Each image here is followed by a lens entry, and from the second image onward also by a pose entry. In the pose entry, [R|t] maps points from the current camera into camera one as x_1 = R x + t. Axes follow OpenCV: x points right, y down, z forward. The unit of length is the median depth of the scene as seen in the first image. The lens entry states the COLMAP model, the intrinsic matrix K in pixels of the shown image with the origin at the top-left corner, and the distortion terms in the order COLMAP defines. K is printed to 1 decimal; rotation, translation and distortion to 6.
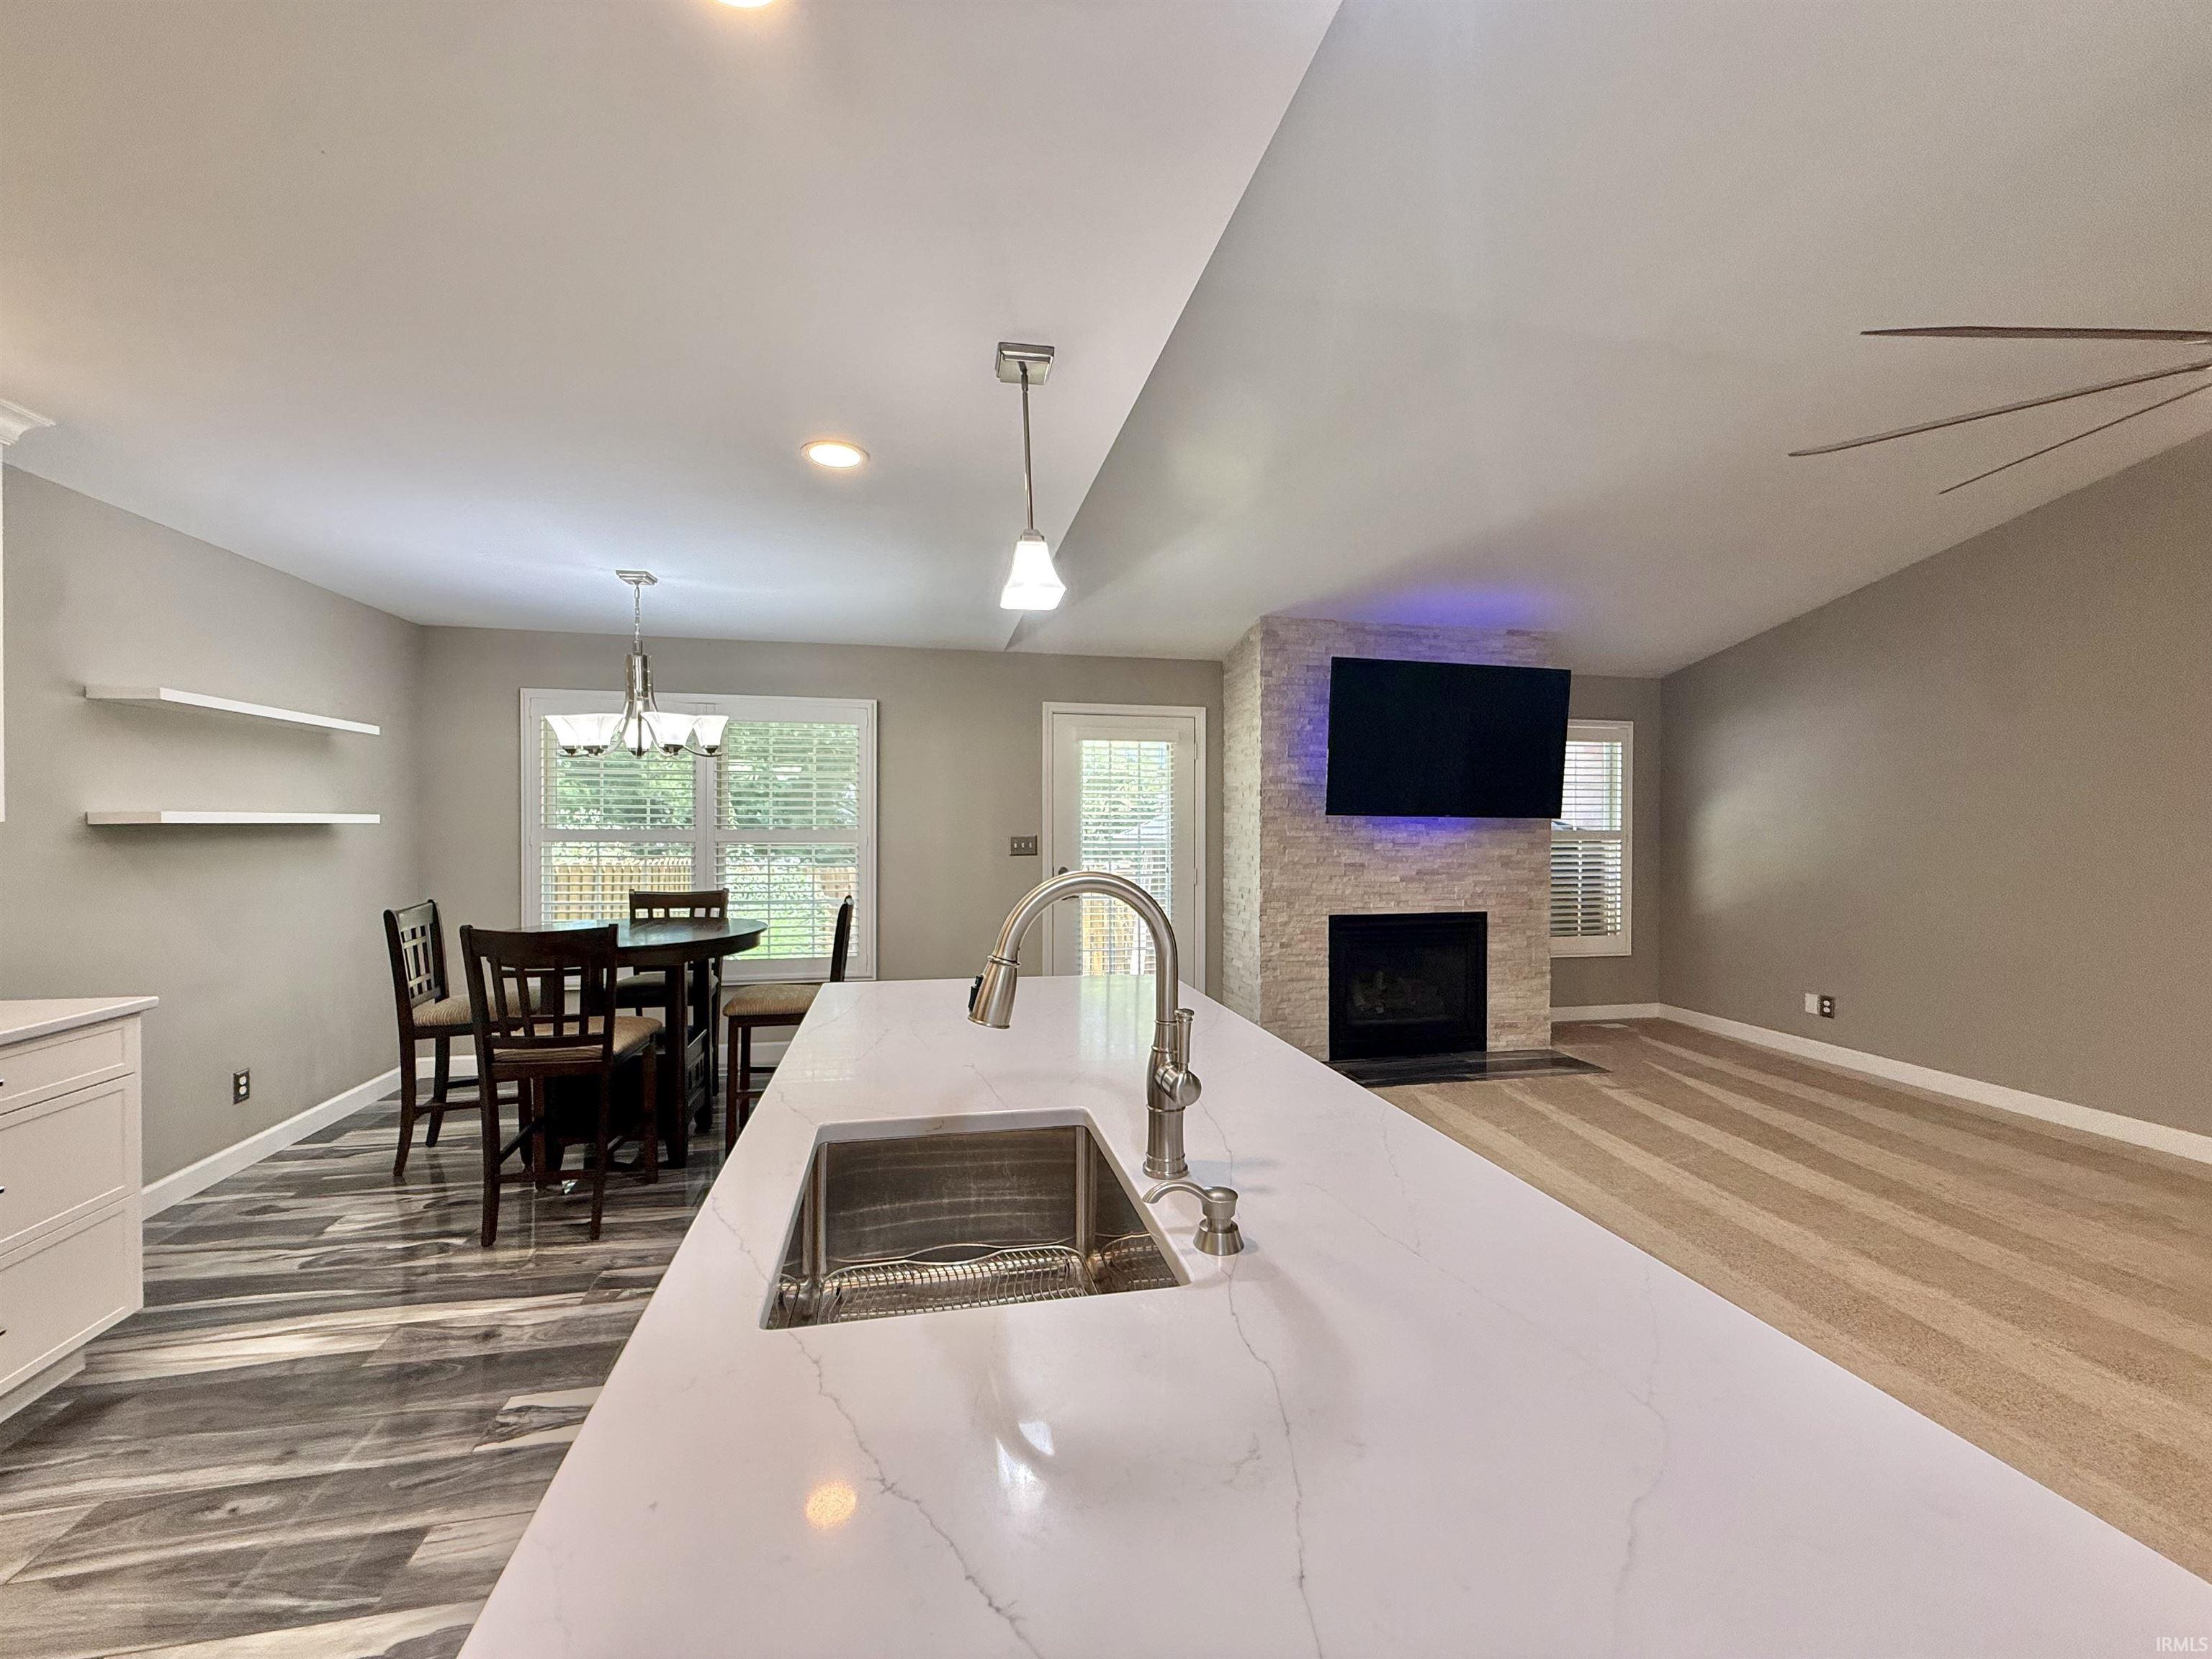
lens RADIAL K [[880.4, 0, 1098.0], [0, 880.4, 834.7], [0, 0, 1]] dist [0.000249, -0.000130]
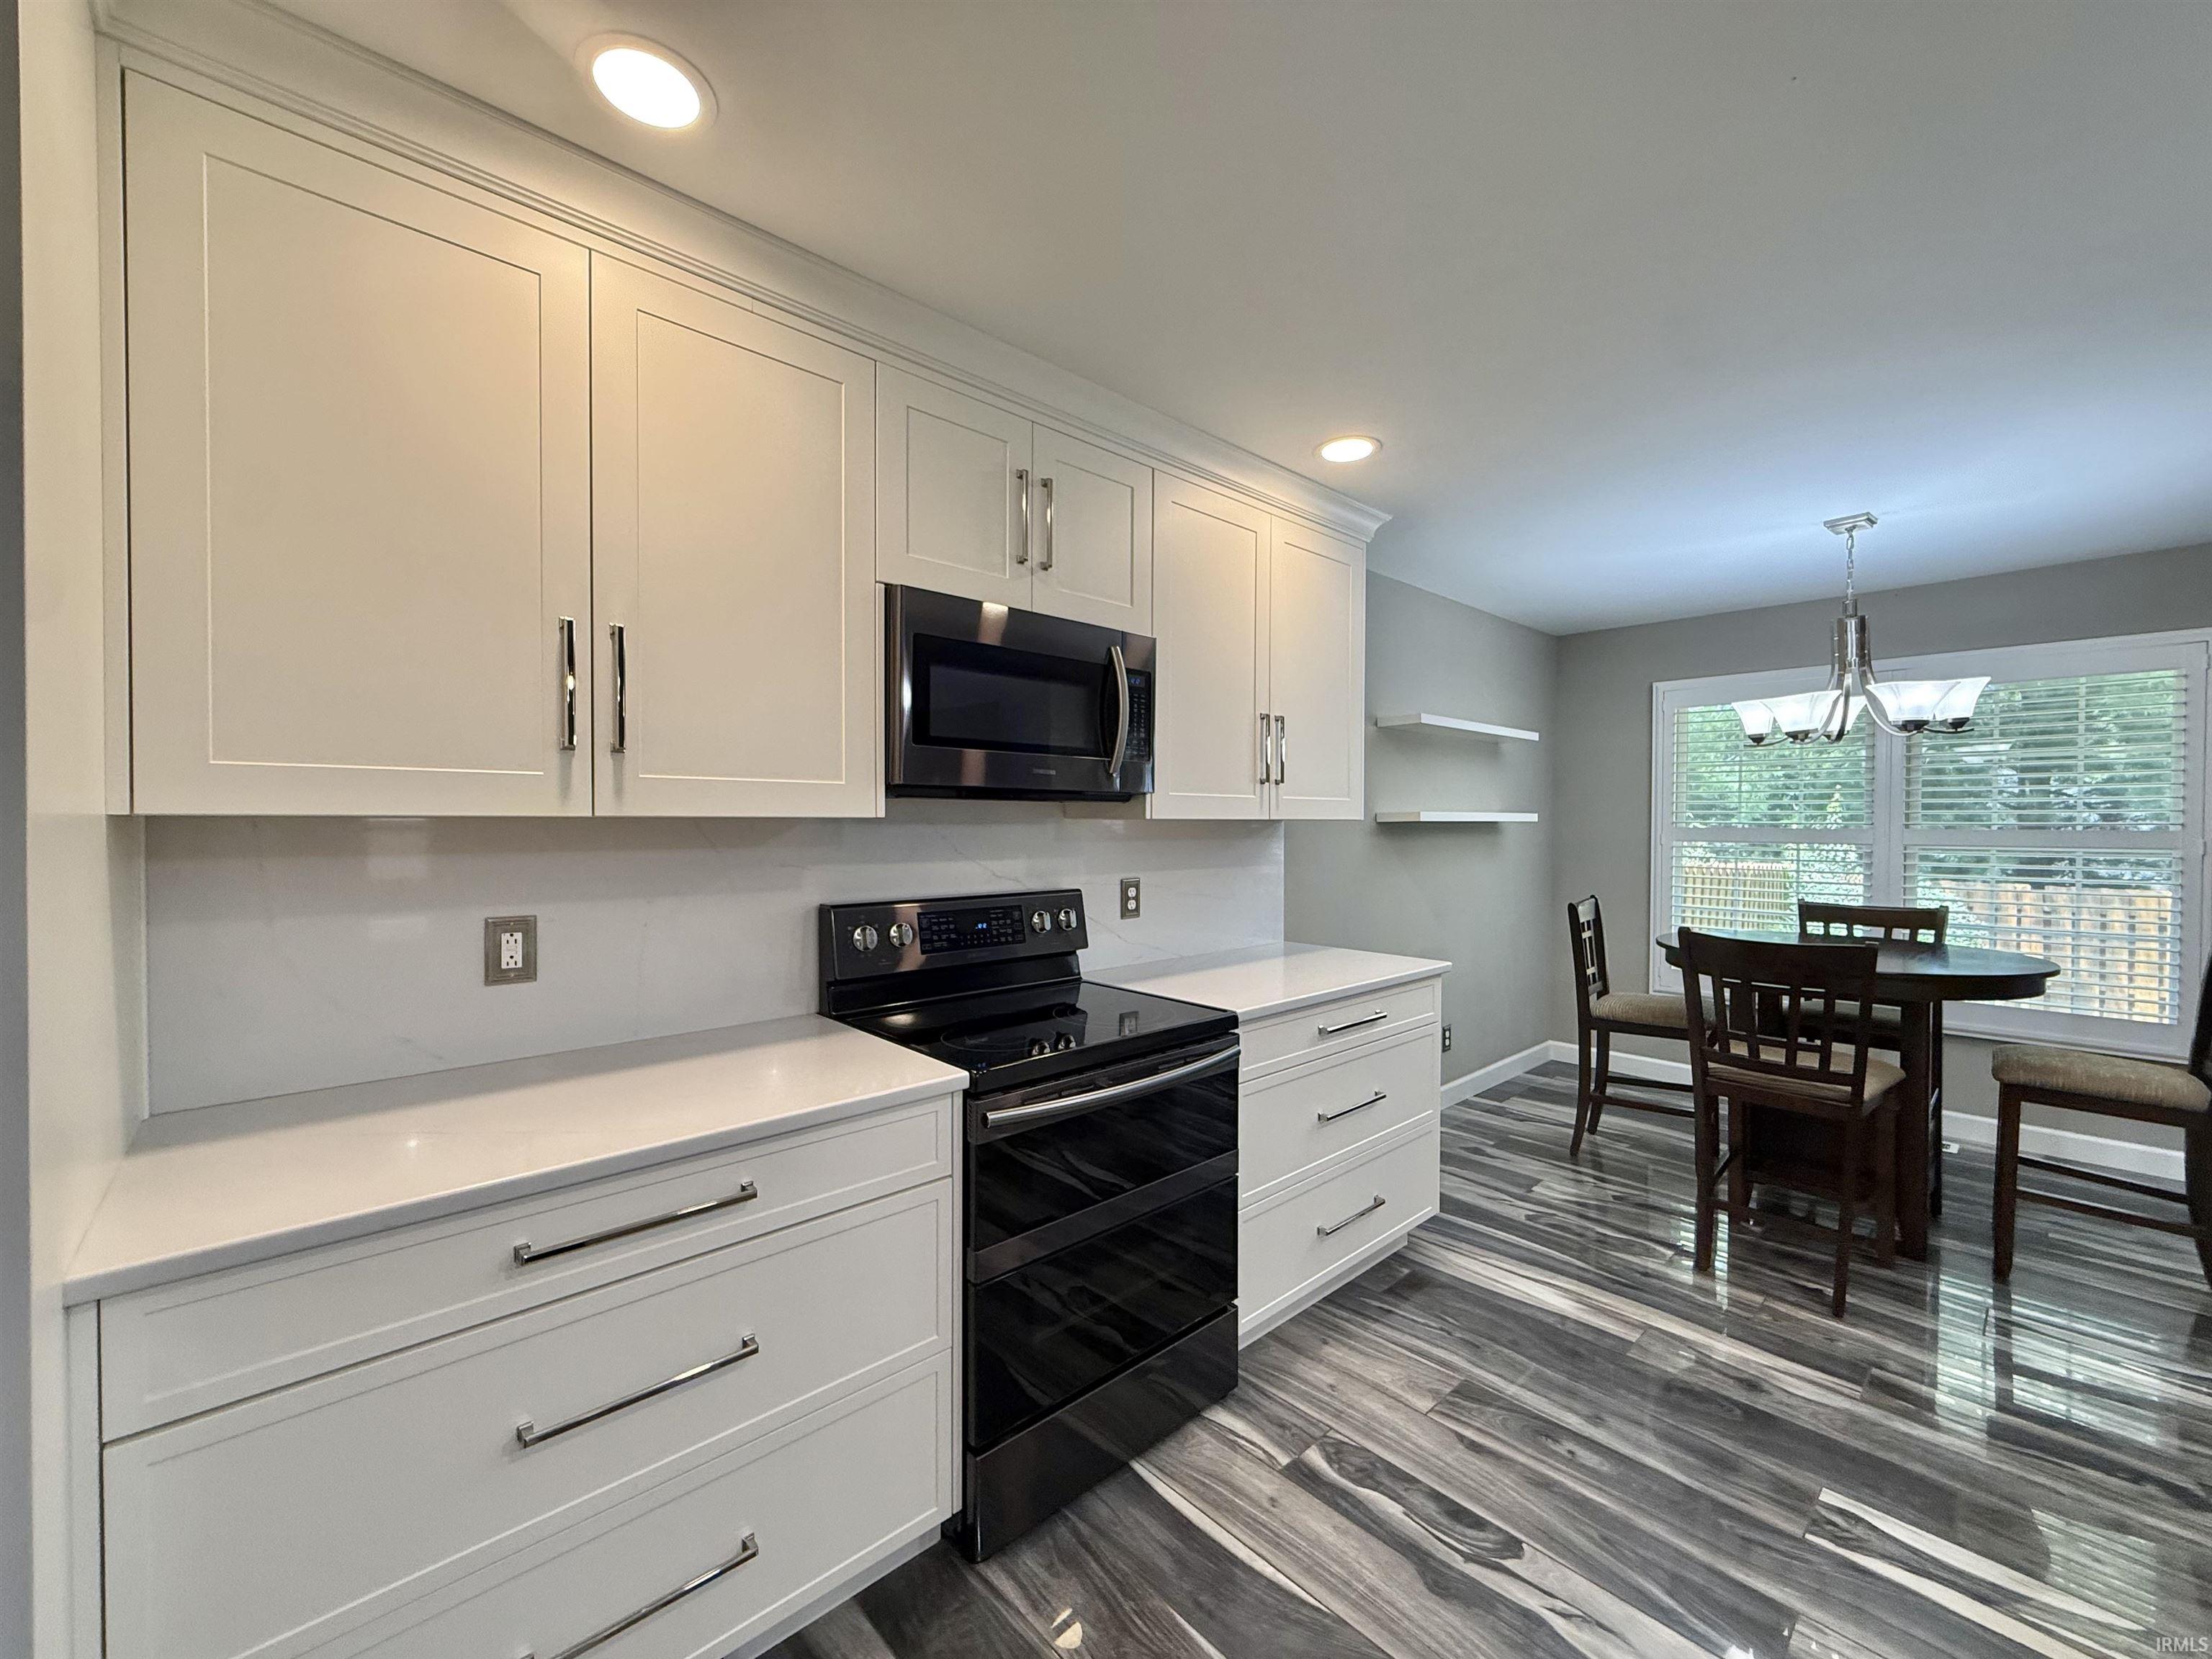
lens RADIAL K [[880.4, 0, 1098.6], [0, 880.4, 832.7], [0, 0, 1]] dist [0.000249, -0.000130]
pose [[0.509695, 0.009618, -0.860302, -0.122751], [-0.011499, 0.999924, 0.004366, 0.002171], [0.860278, 0.007667, 0.509767, -0.020615]]
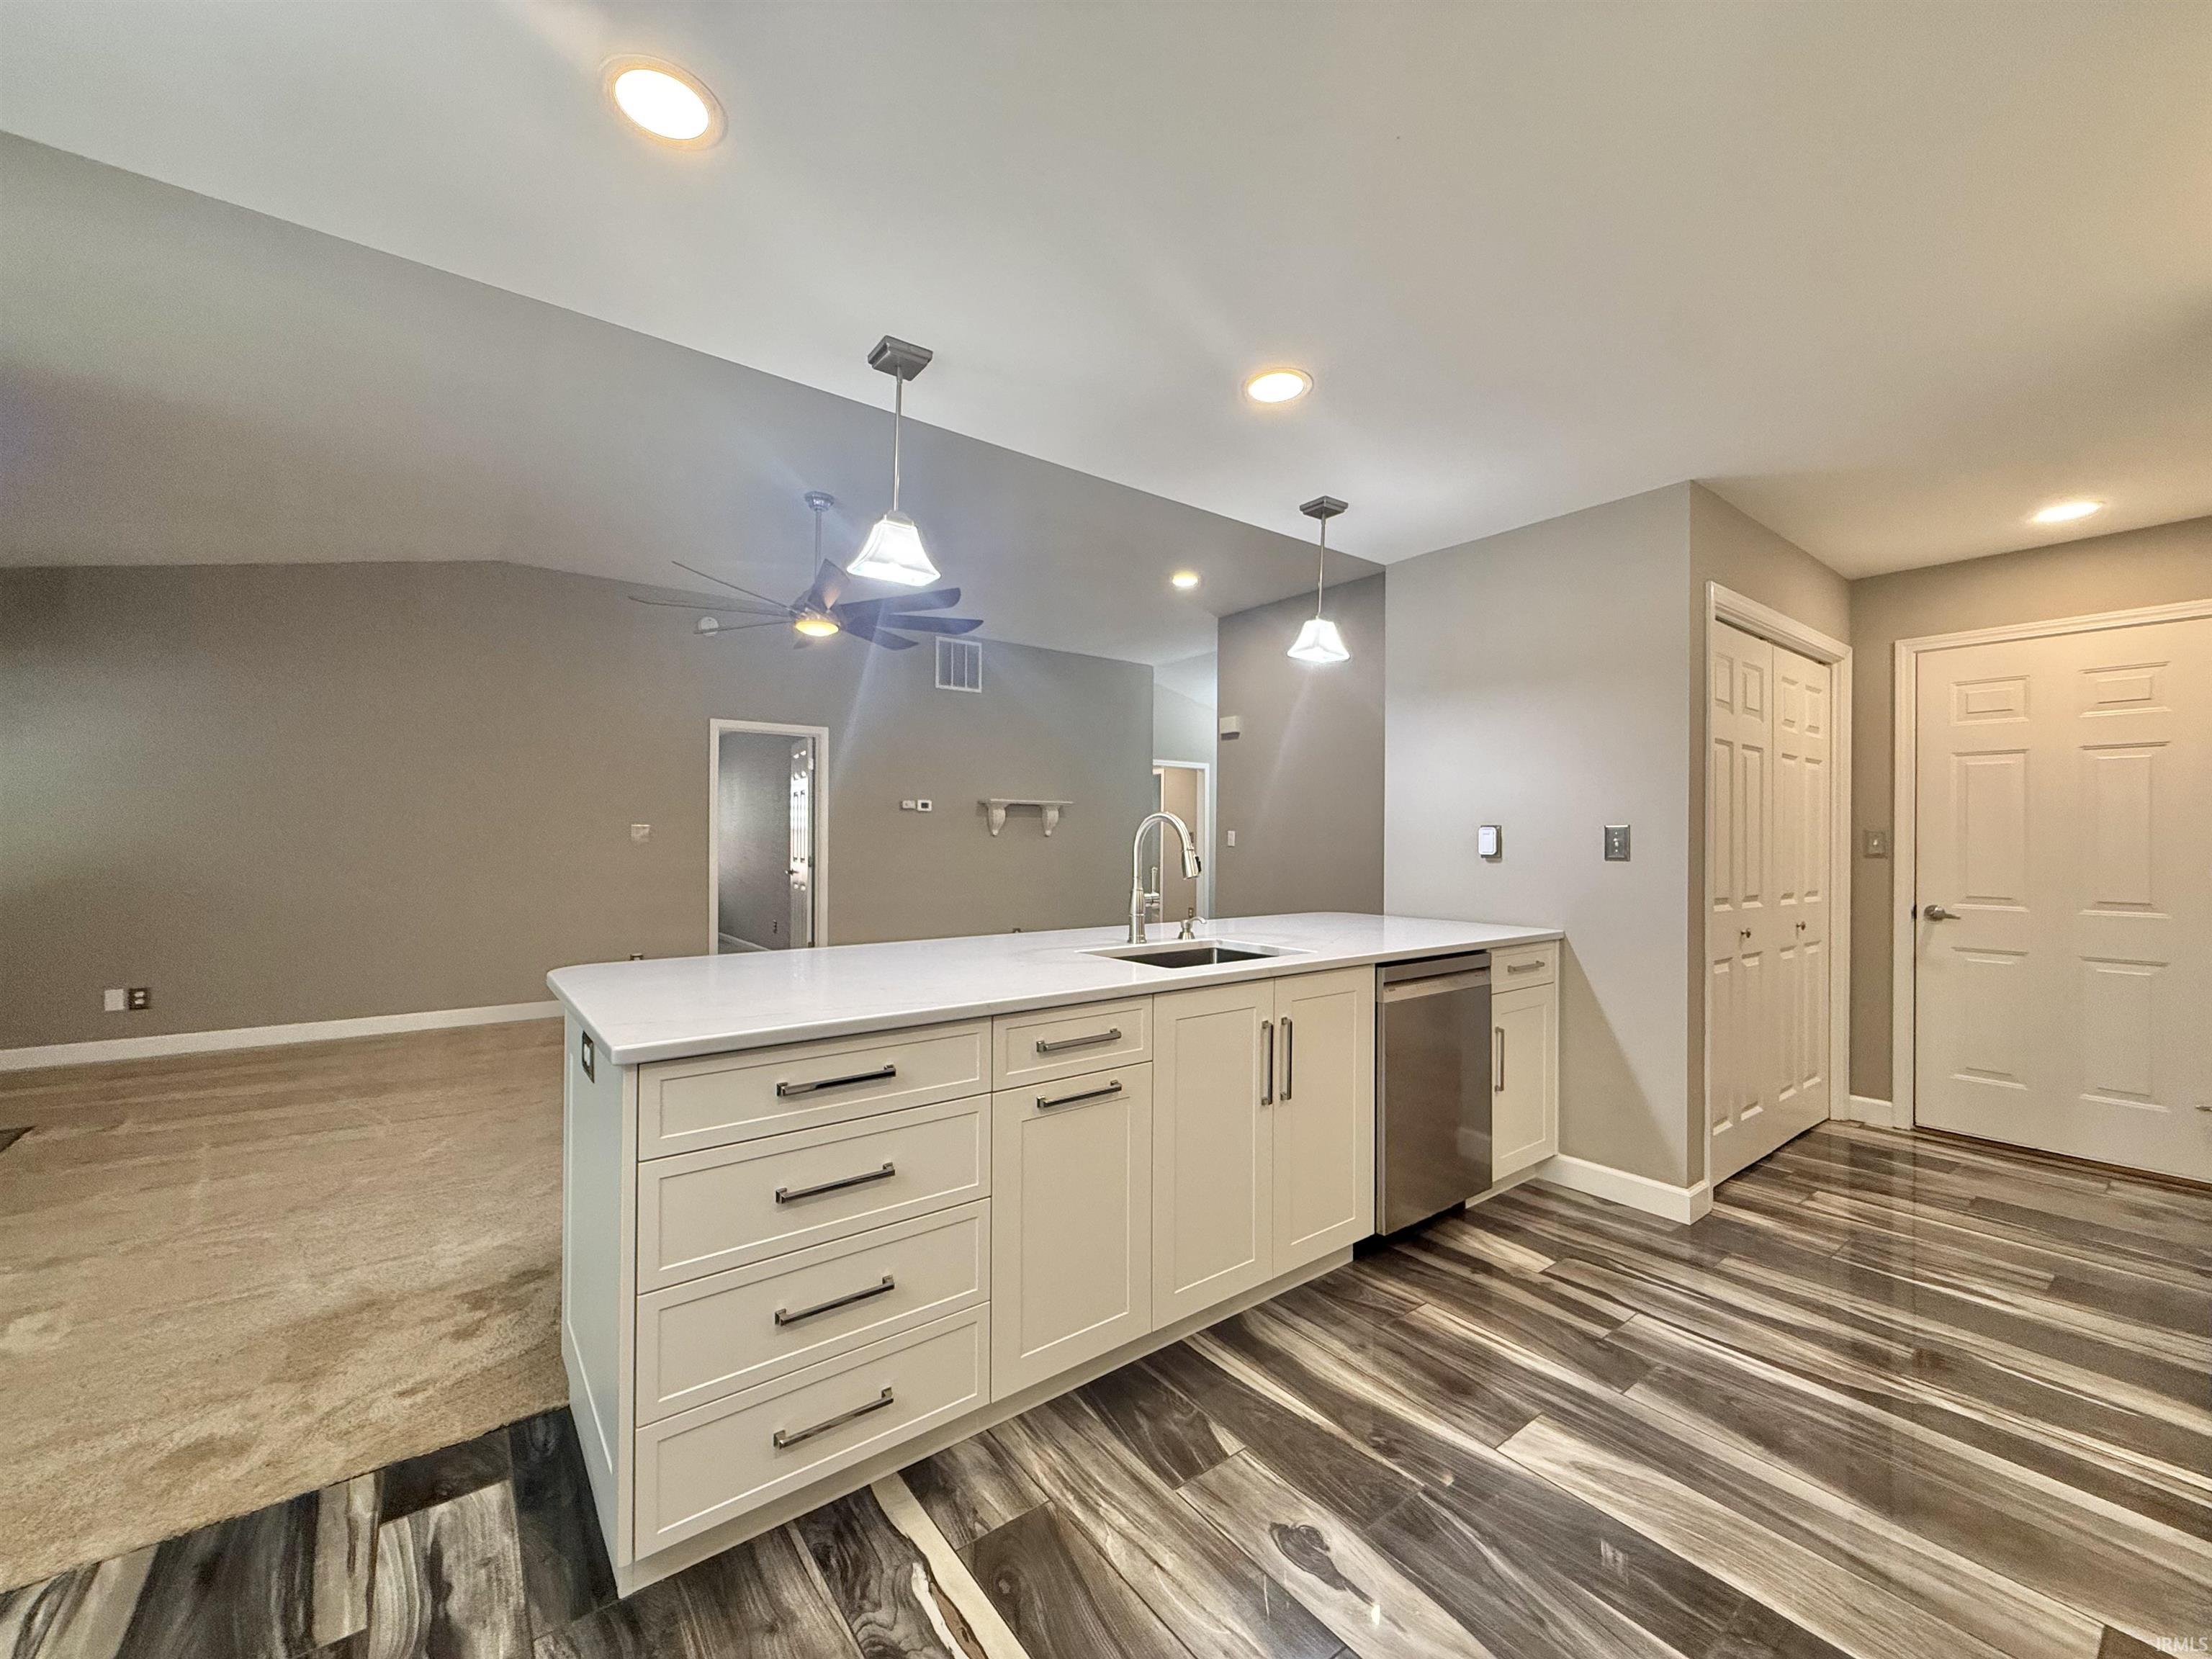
lens RADIAL K [[880.4, 0, 1097.3], [0, 880.4, 832.0], [0, 0, 1]] dist [0.000249, -0.000130]
pose [[-0.425177, -0.001691, 0.905109, -0.459229], [0.003043, 0.999990, 0.003298, 0.019066], [-0.905105, 0.004157, -0.425168, 0.483354]]
